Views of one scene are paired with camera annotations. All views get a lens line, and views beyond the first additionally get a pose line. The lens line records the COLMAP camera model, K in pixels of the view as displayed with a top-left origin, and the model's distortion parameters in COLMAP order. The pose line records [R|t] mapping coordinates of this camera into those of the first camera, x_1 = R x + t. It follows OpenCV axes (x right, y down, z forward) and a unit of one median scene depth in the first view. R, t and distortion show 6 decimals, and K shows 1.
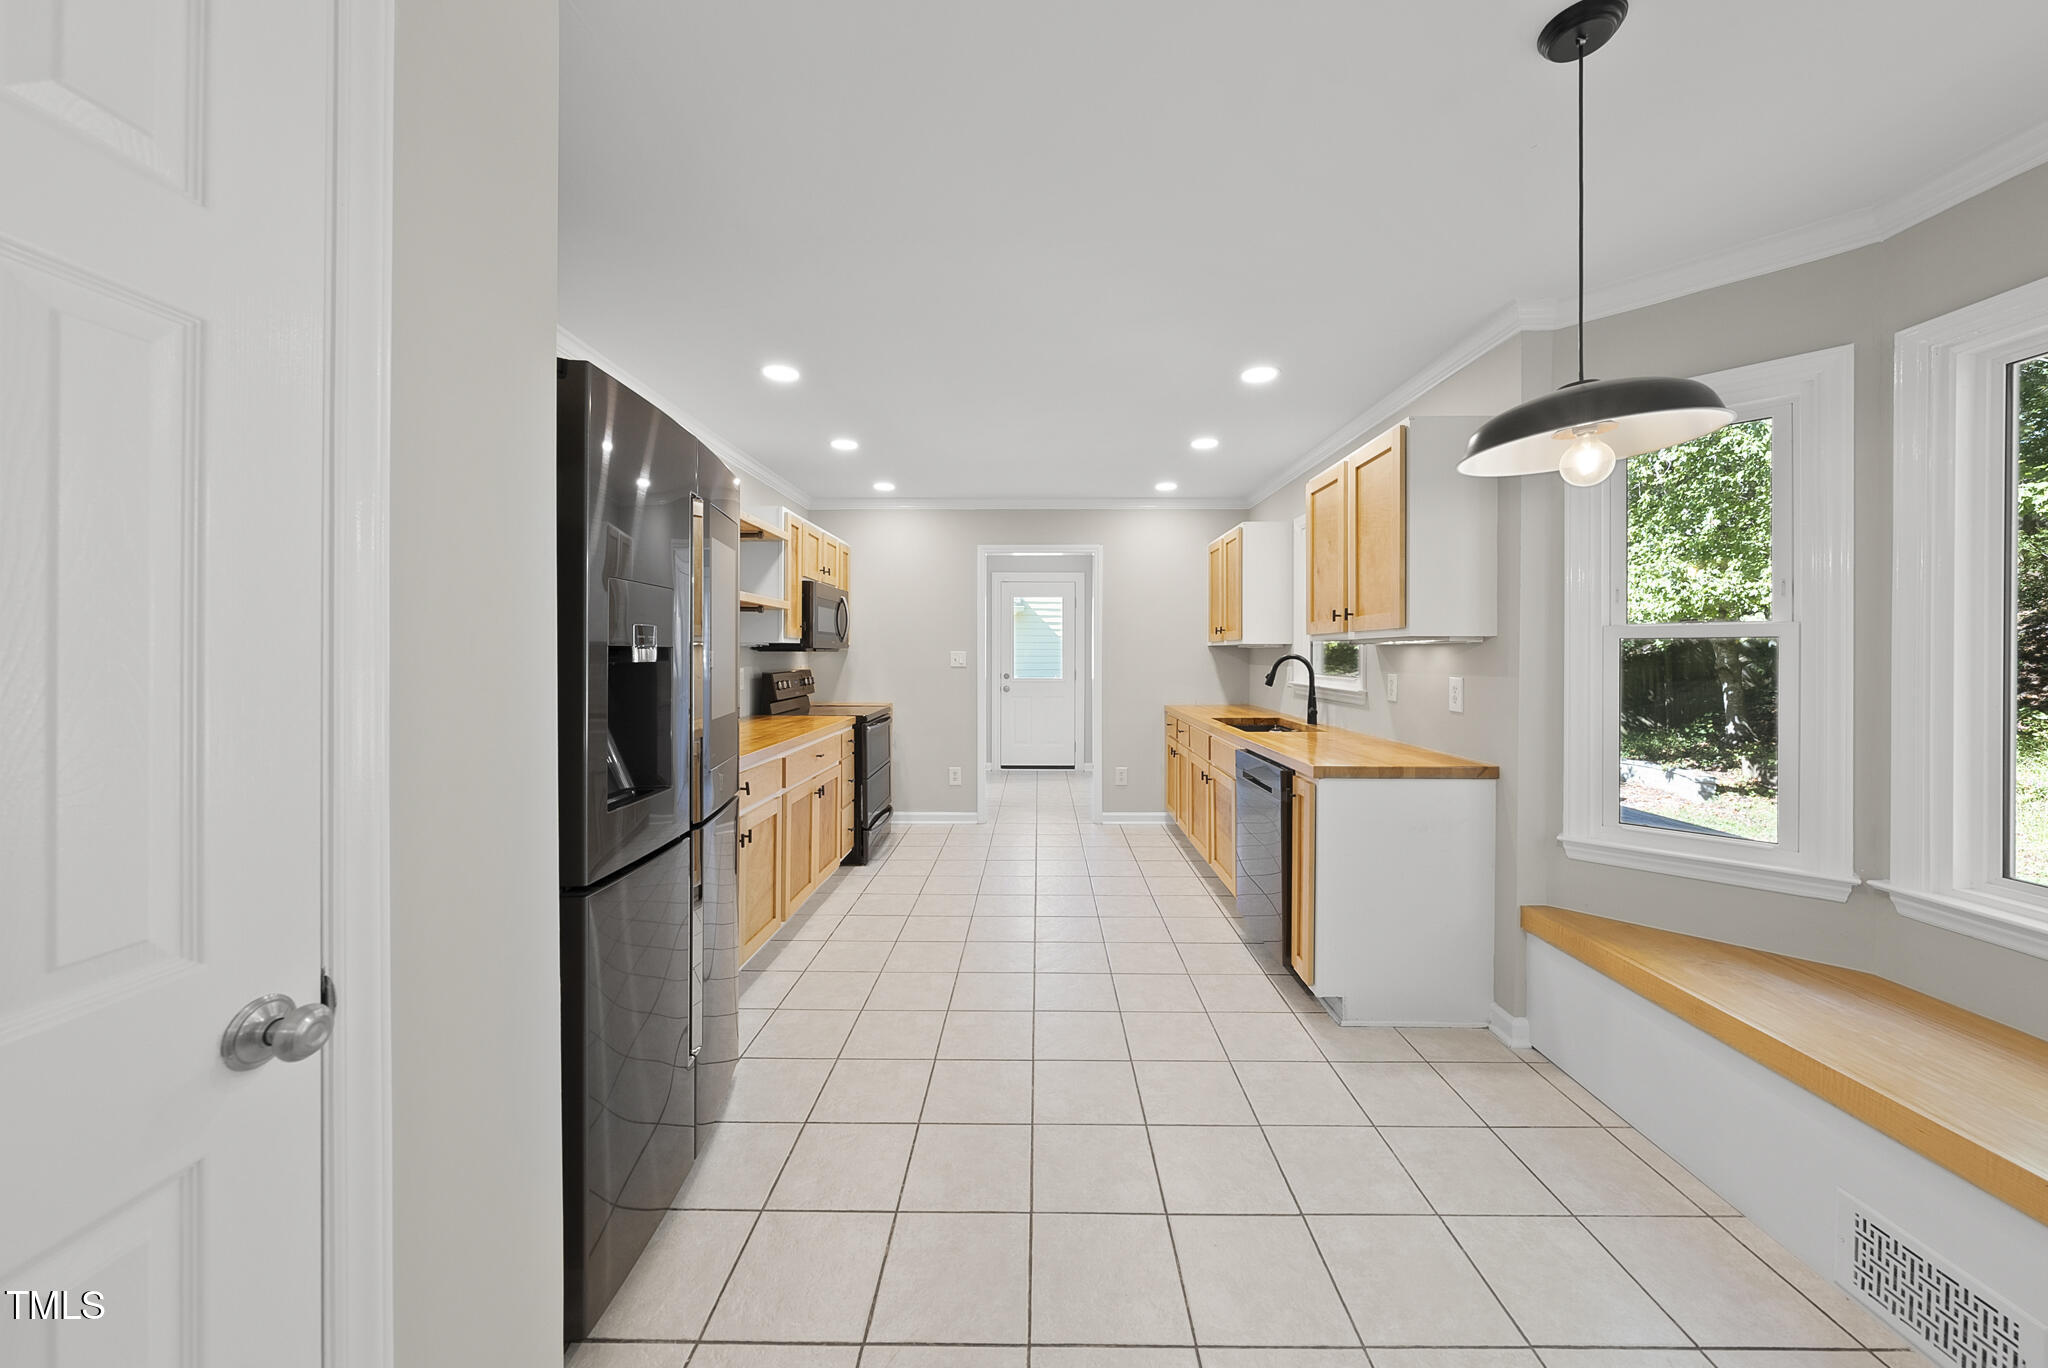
lens RADIAL K [[701.0, 0, 1020.6], [0, 701.0, 651.3], [0, 0, 1]] dist [-0.002733, 0.000407]
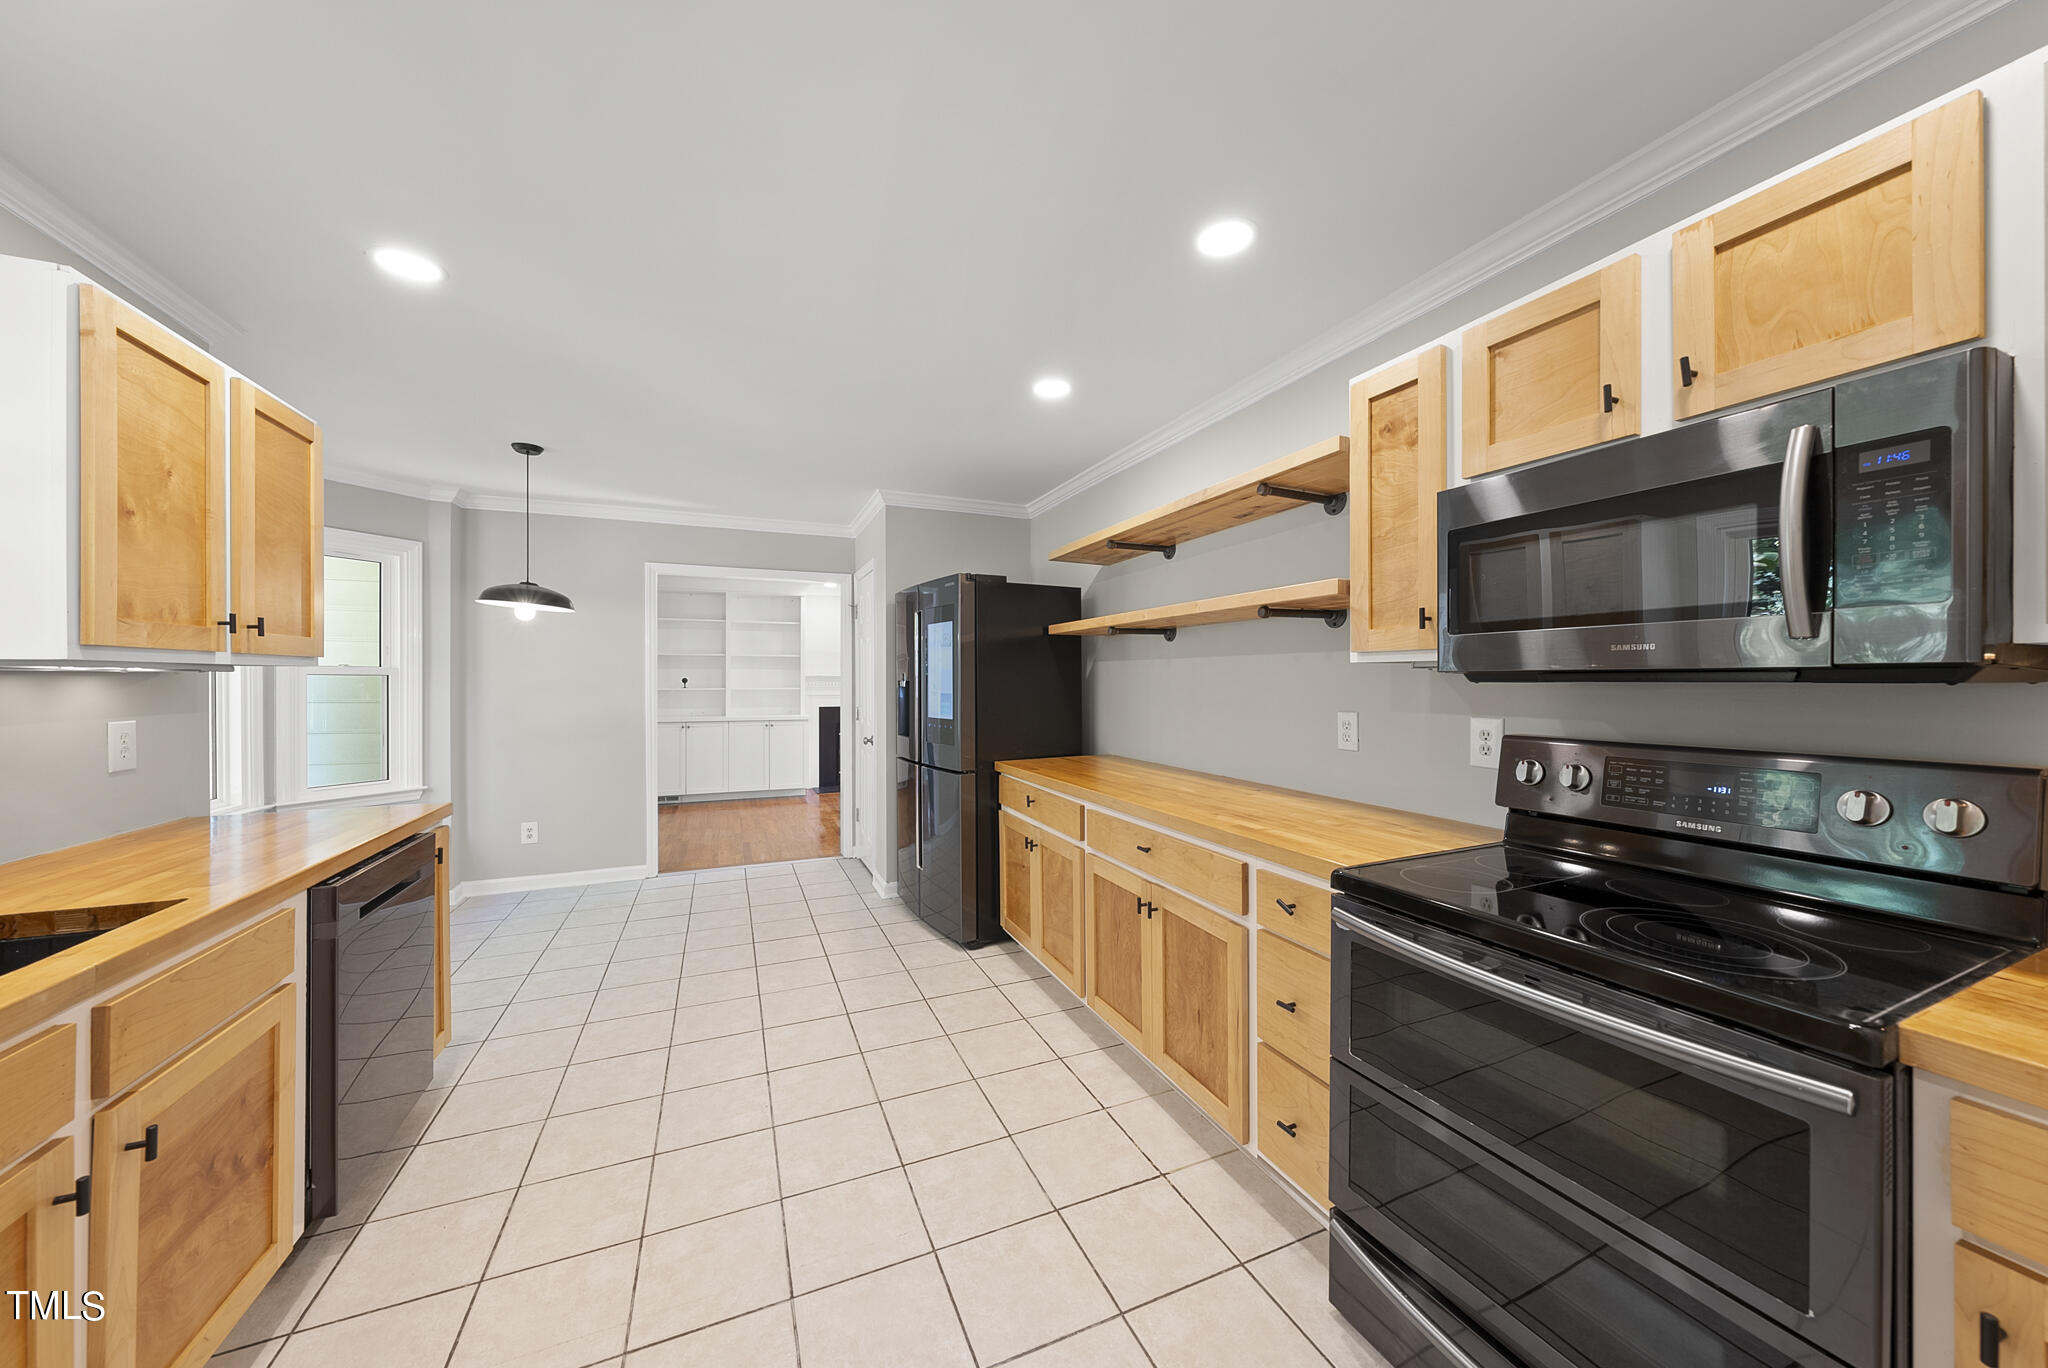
lens RADIAL K [[701.0, 0, 1033.2], [0, 701.0, 682.0], [0, 0, 1]] dist [-0.002733, 0.000407]
pose [[-0.903436, 0.000631, -0.428722, 0.059639], [0.000521, 1.000000, 0.000374, -0.000667], [0.428722, 0.000114, -0.903436, 1.235441]]
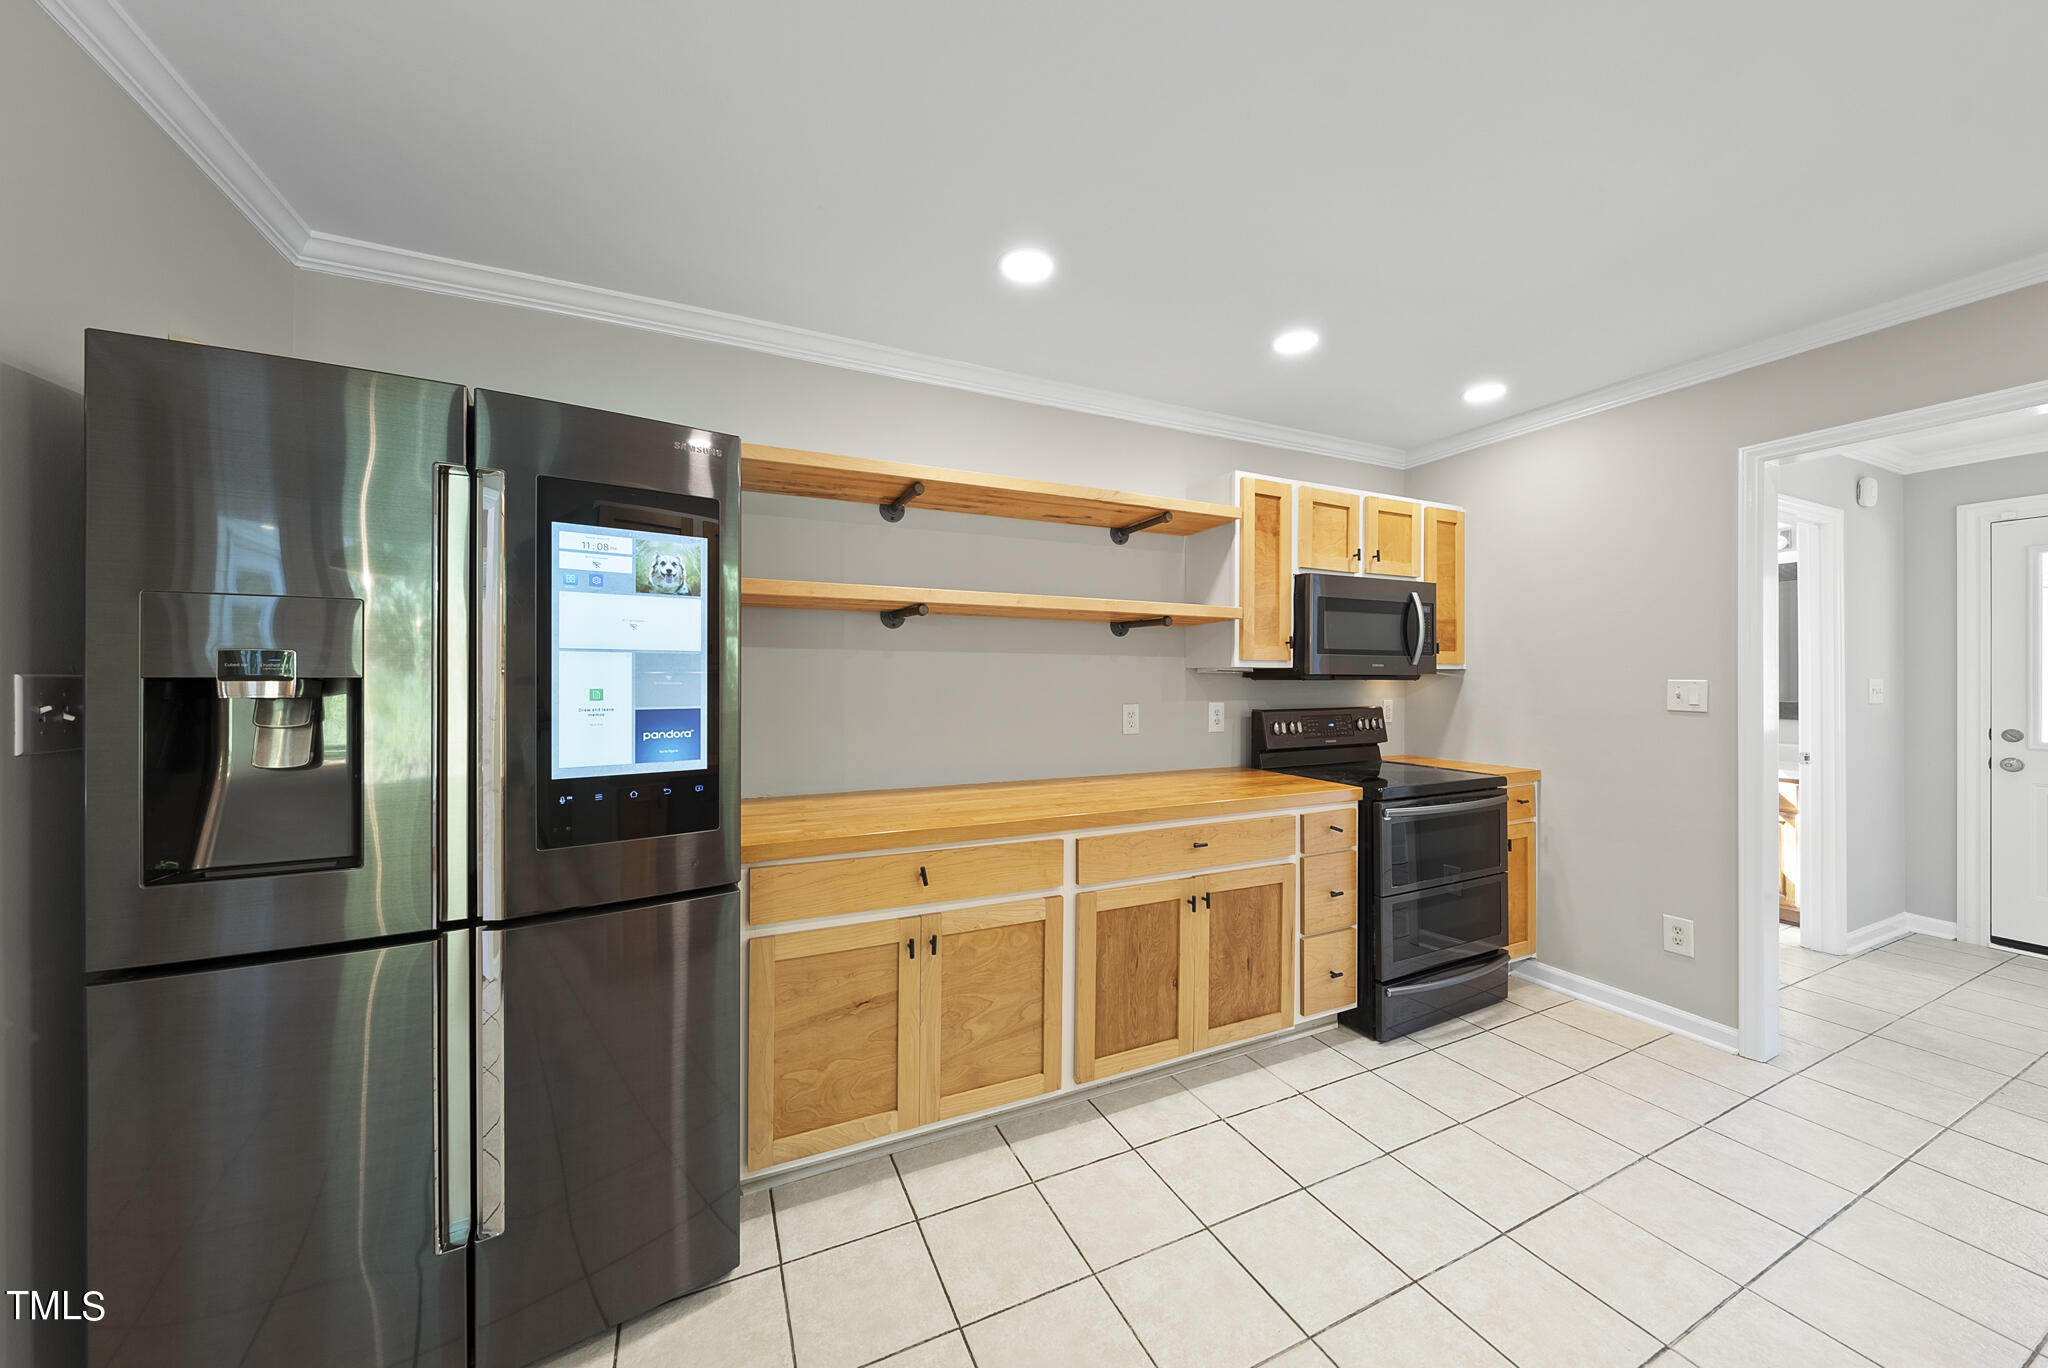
lens RADIAL K [[701.0, 0, 1025.6], [0, 701.0, 679.8], [0, 0, 1]] dist [-0.002733, 0.000407]
pose [[0.449546, -0.001997, -0.893255, 0.171663], [0.002373, 0.999997, -0.001041, -0.000394], [0.893254, -0.001652, 0.449549, 0.469564]]
